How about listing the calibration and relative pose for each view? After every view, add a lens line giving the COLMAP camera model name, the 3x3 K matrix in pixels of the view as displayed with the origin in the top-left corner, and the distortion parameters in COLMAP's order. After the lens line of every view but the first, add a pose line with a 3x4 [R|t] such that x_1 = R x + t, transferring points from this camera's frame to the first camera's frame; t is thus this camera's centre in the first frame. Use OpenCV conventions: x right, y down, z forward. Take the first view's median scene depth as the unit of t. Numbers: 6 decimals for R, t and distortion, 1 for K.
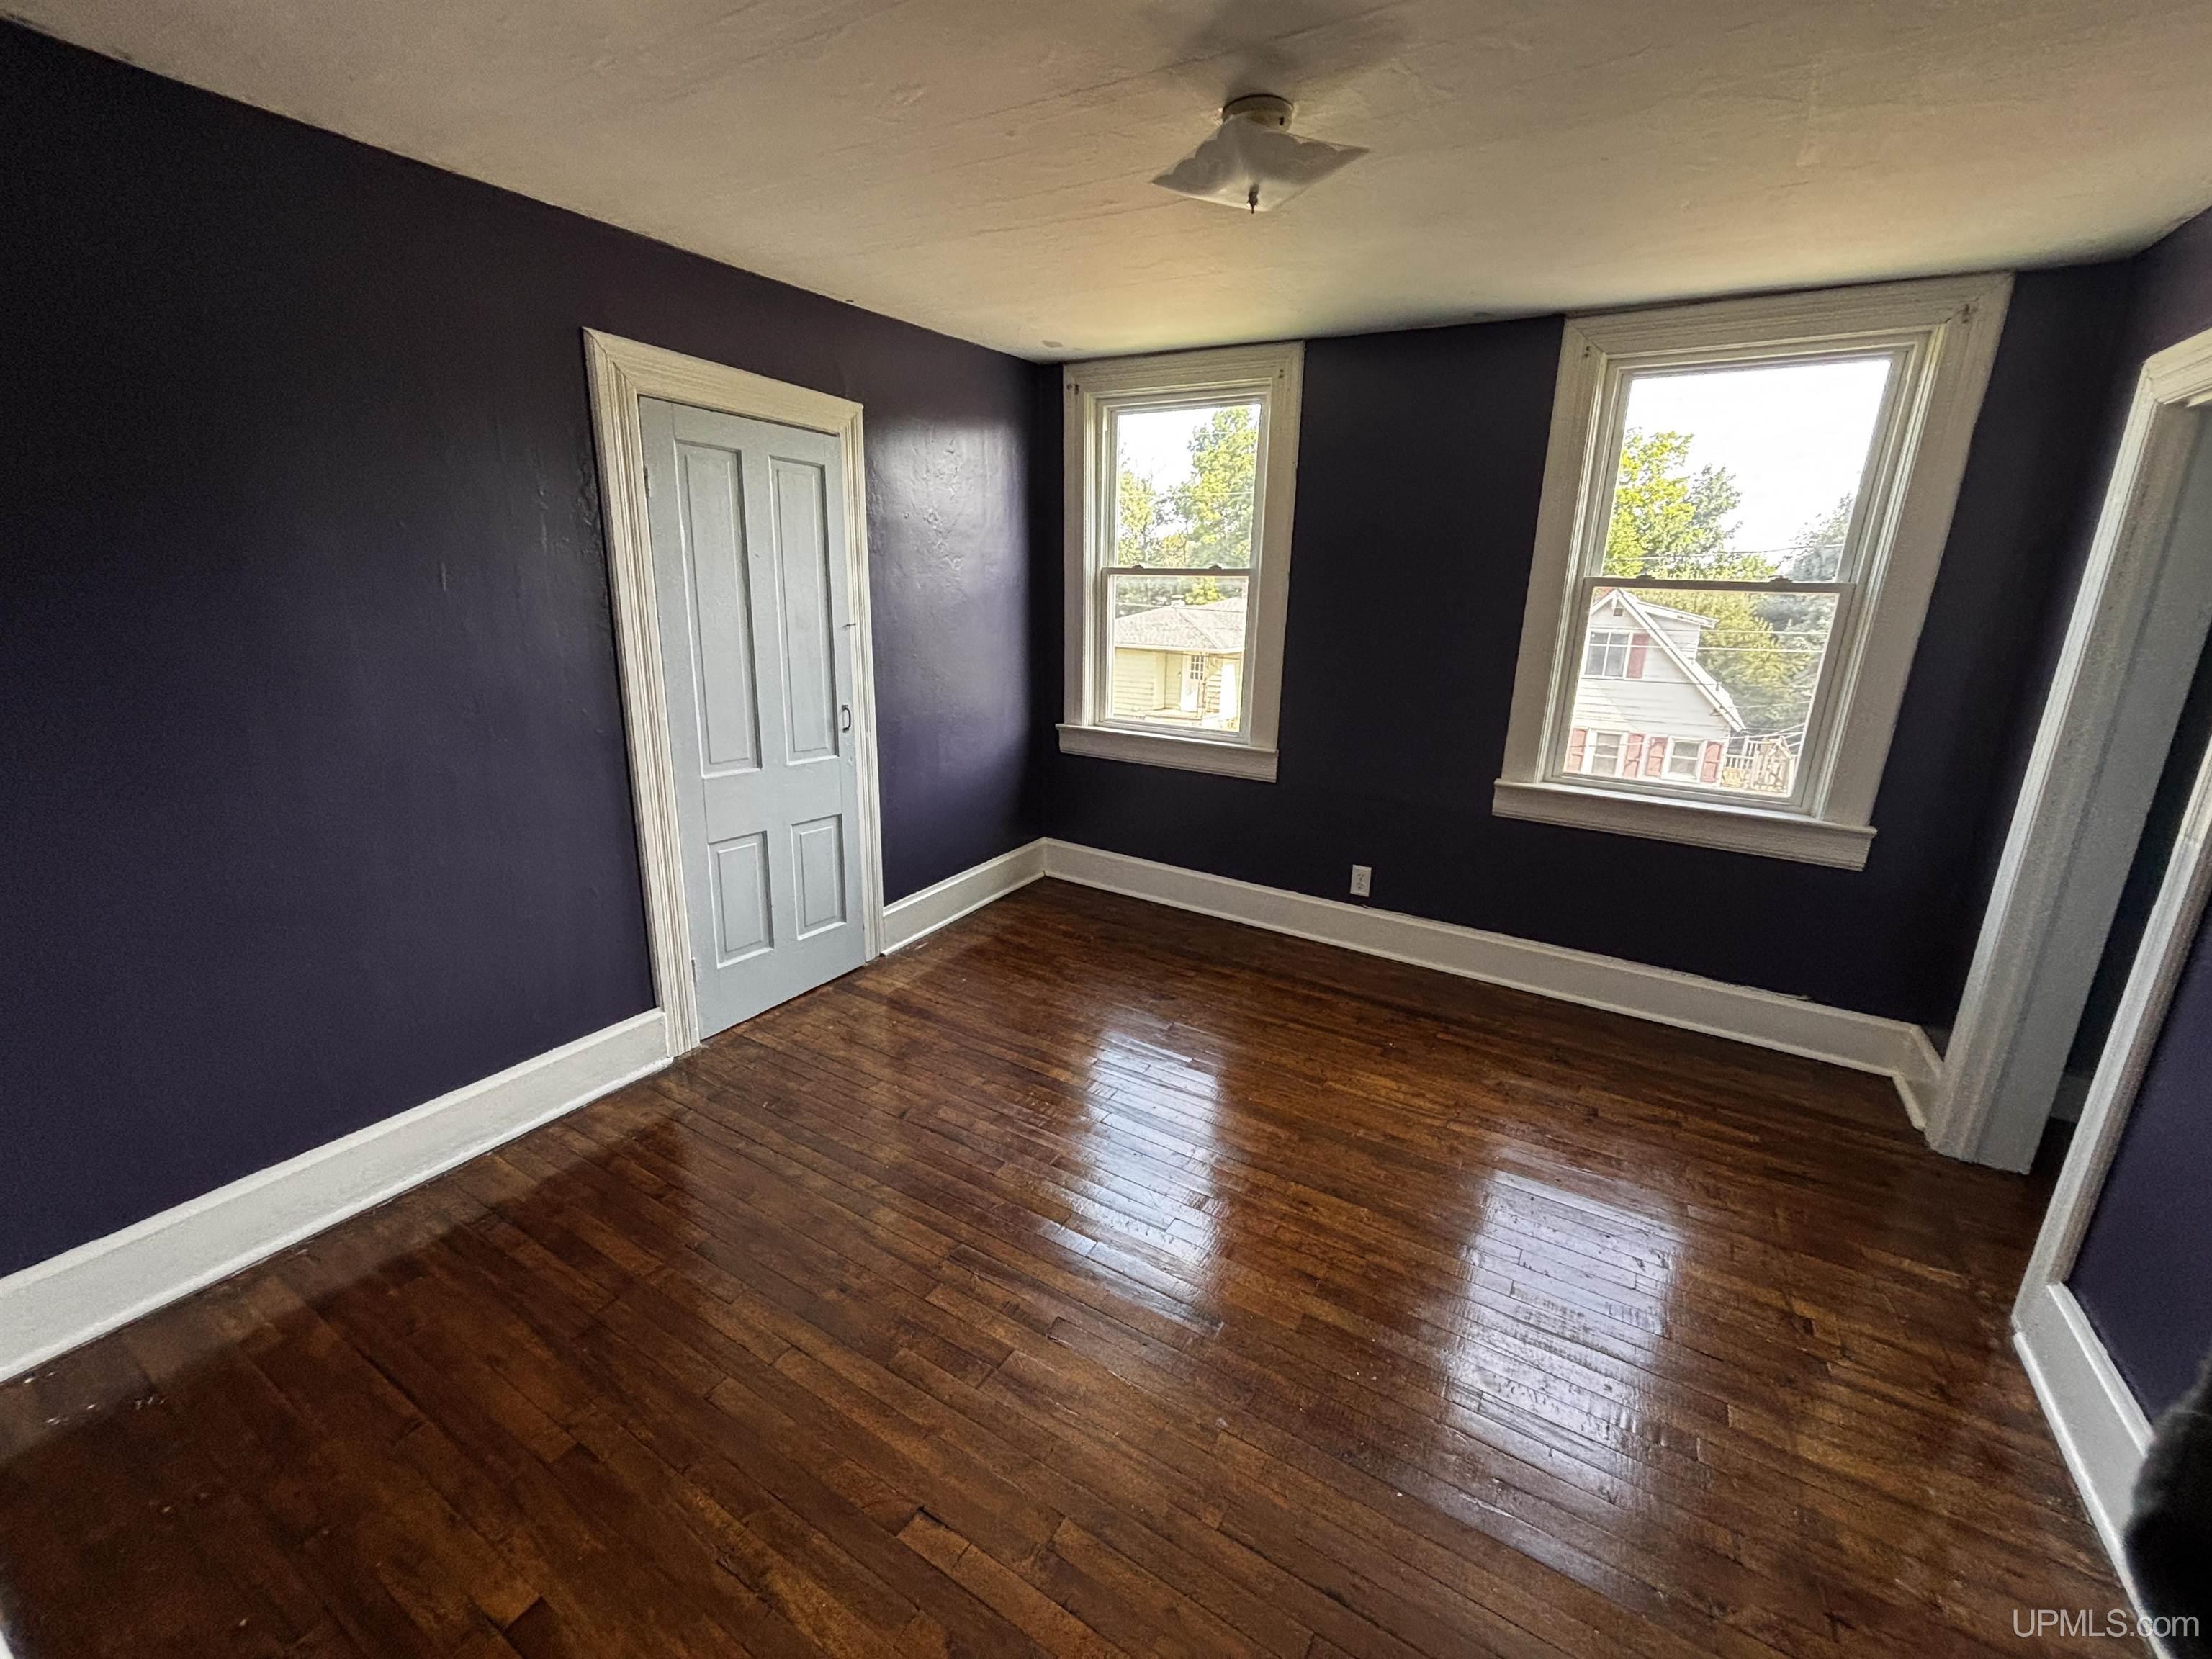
lens RADIAL K [[886.7, 0, 1106.0], [0, 886.7, 829.5], [0, 0, 1]] dist [0.000982, 0.000071]
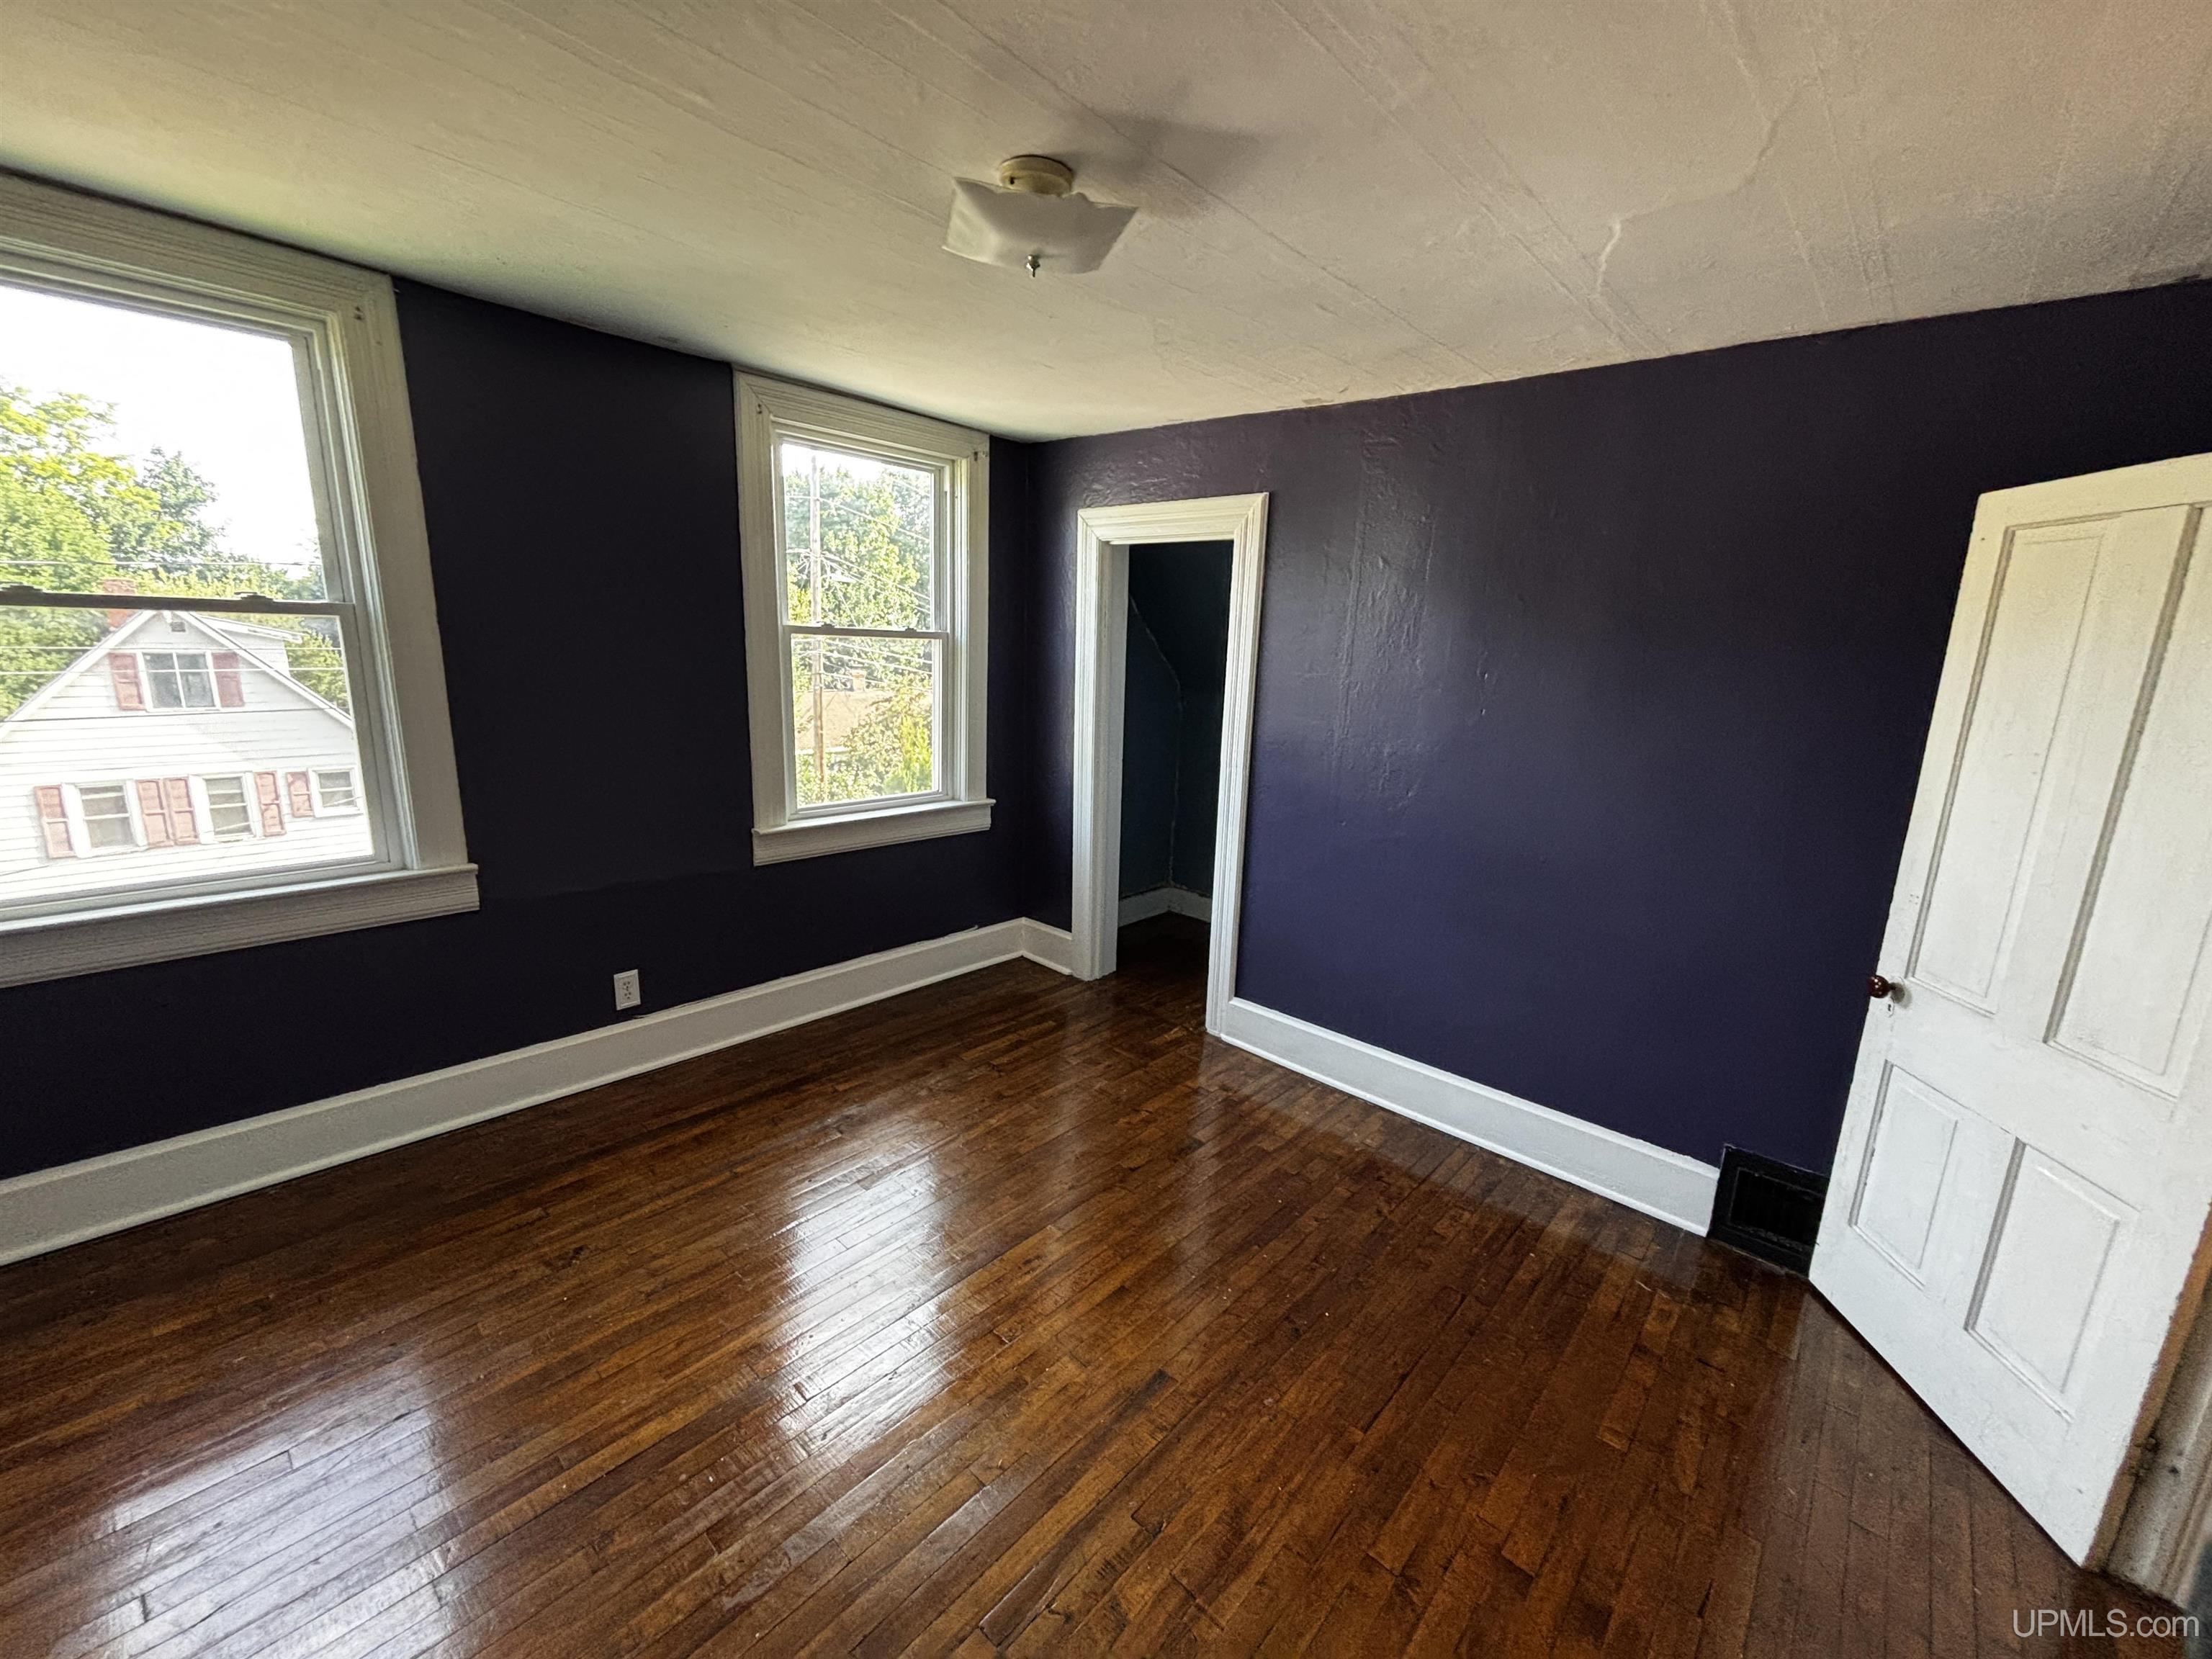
lens RADIAL K [[895.7, 0, 1106.0], [0, 895.7, 829.5], [0, 0, 1]] dist [-0.000563, -0.000111]
pose [[0.191147, -0.223866, 0.955692, -0.415048], [0.233099, 0.956144, 0.177350, -0.137129], [-0.953482, 0.188870, 0.234947, 0.392204]]
